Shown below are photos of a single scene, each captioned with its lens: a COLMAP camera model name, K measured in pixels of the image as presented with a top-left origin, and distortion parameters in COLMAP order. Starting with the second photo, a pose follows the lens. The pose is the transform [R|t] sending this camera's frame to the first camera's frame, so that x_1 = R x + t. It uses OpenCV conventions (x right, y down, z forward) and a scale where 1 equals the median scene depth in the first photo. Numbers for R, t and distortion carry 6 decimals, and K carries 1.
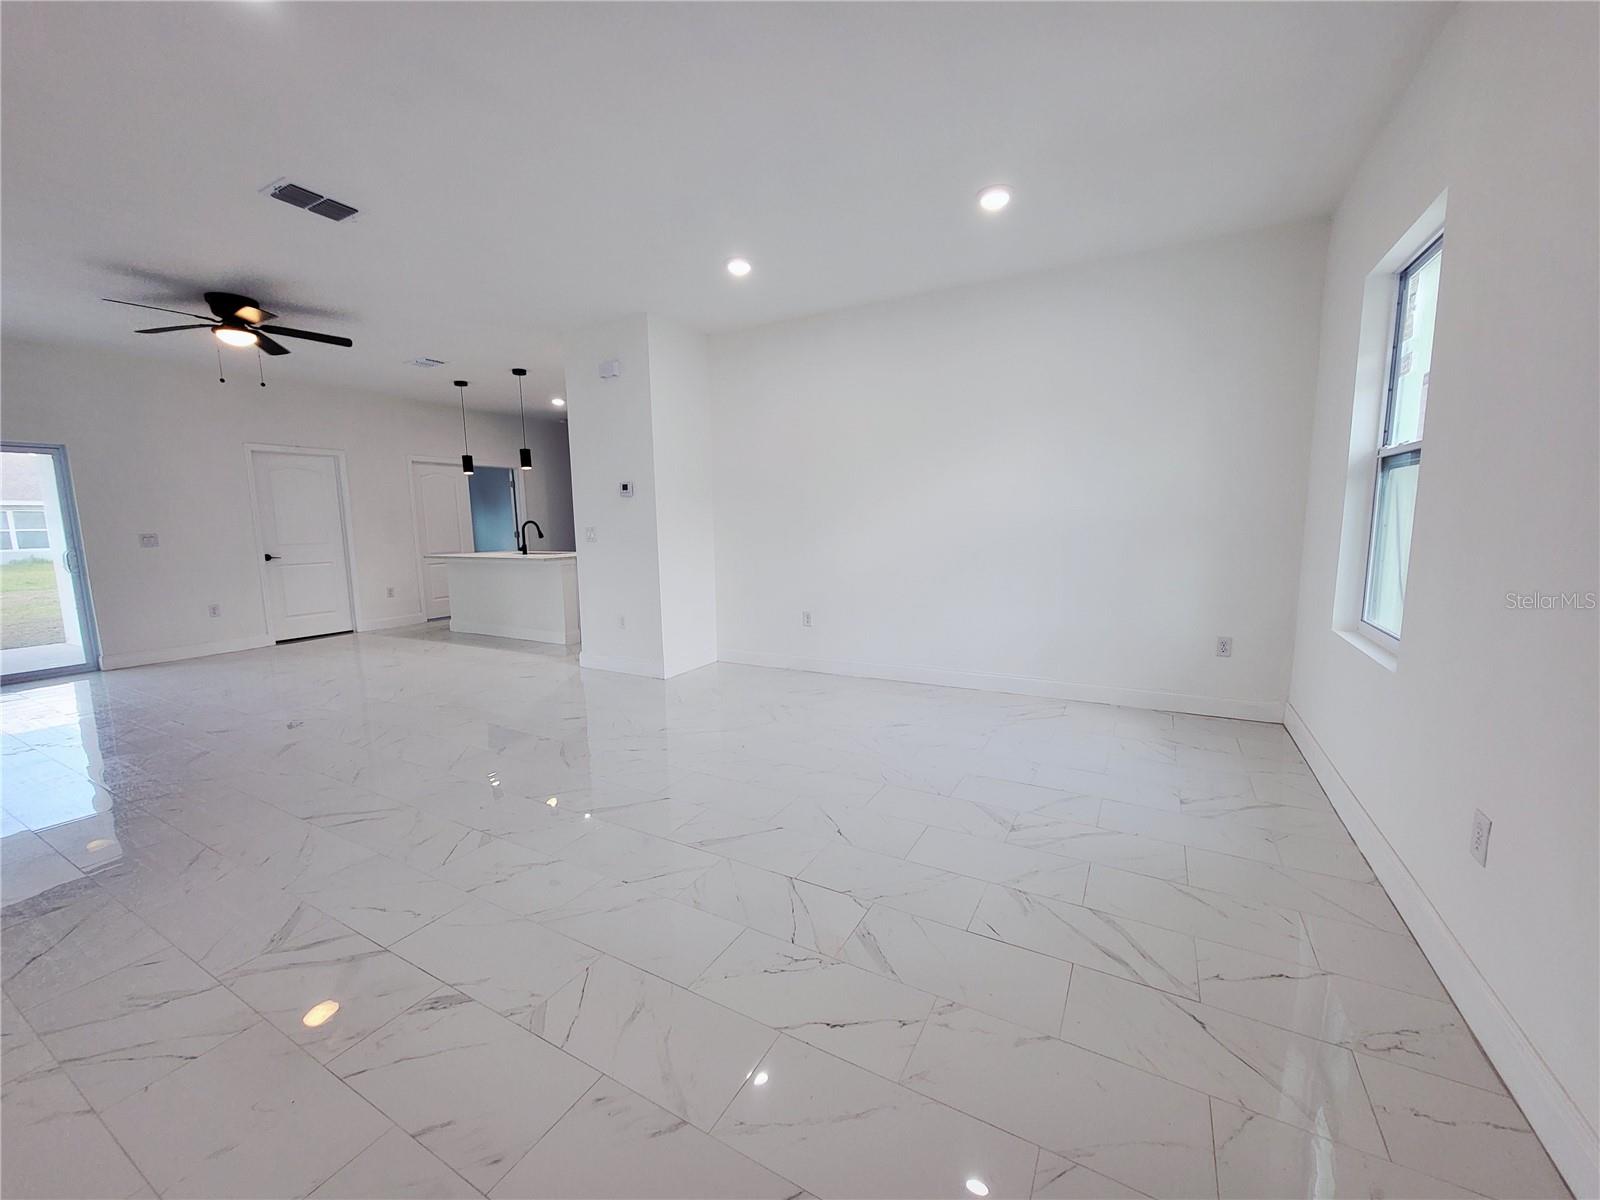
lens RADIAL K [[619.3, 0, 795.2], [0, 619.3, 613.1], [0, 0, 1]] dist [0.000868, 0.000054]
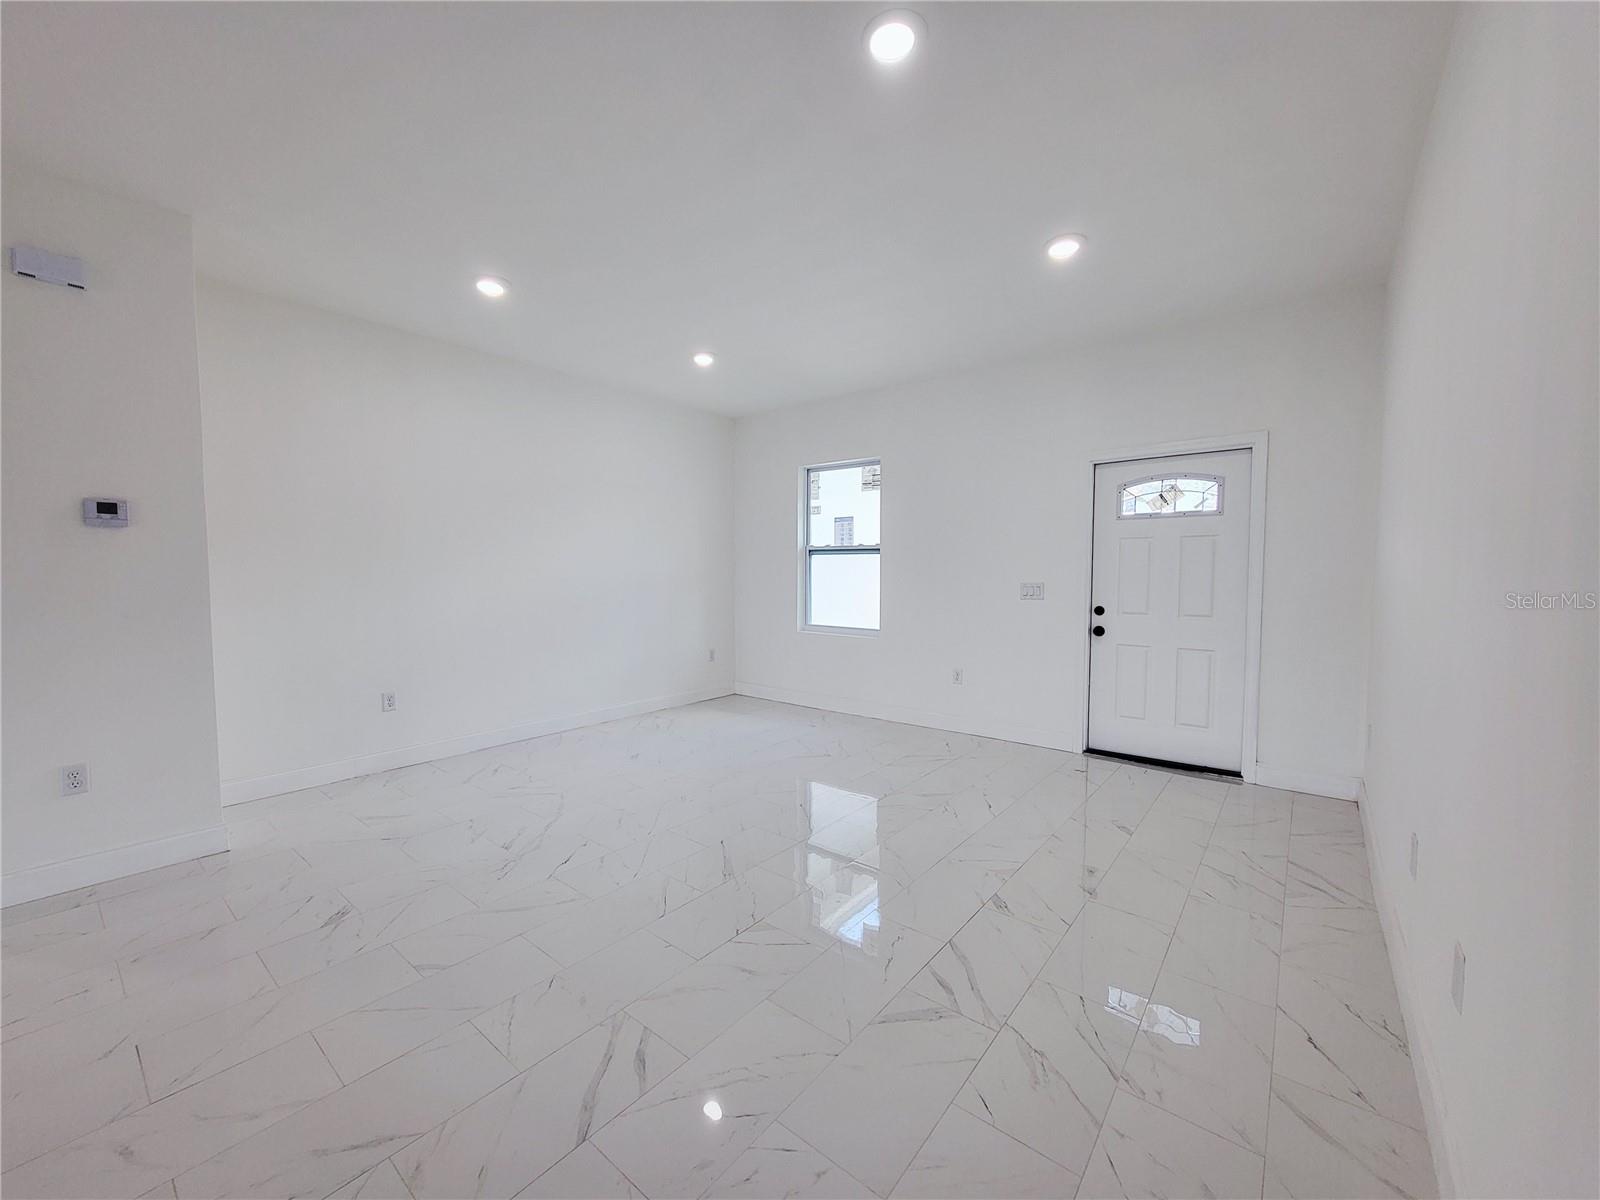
lens RADIAL K [[619.3, 0, 785.5], [0, 619.3, 606.8], [0, 0, 1]] dist [0.000868, 0.000054]
pose [[0.198911, -0.036962, 0.979320, -1.006709], [0.148446, 0.988894, 0.007172, -0.062979], [-0.968710, 0.143950, 0.202189, 0.542814]]
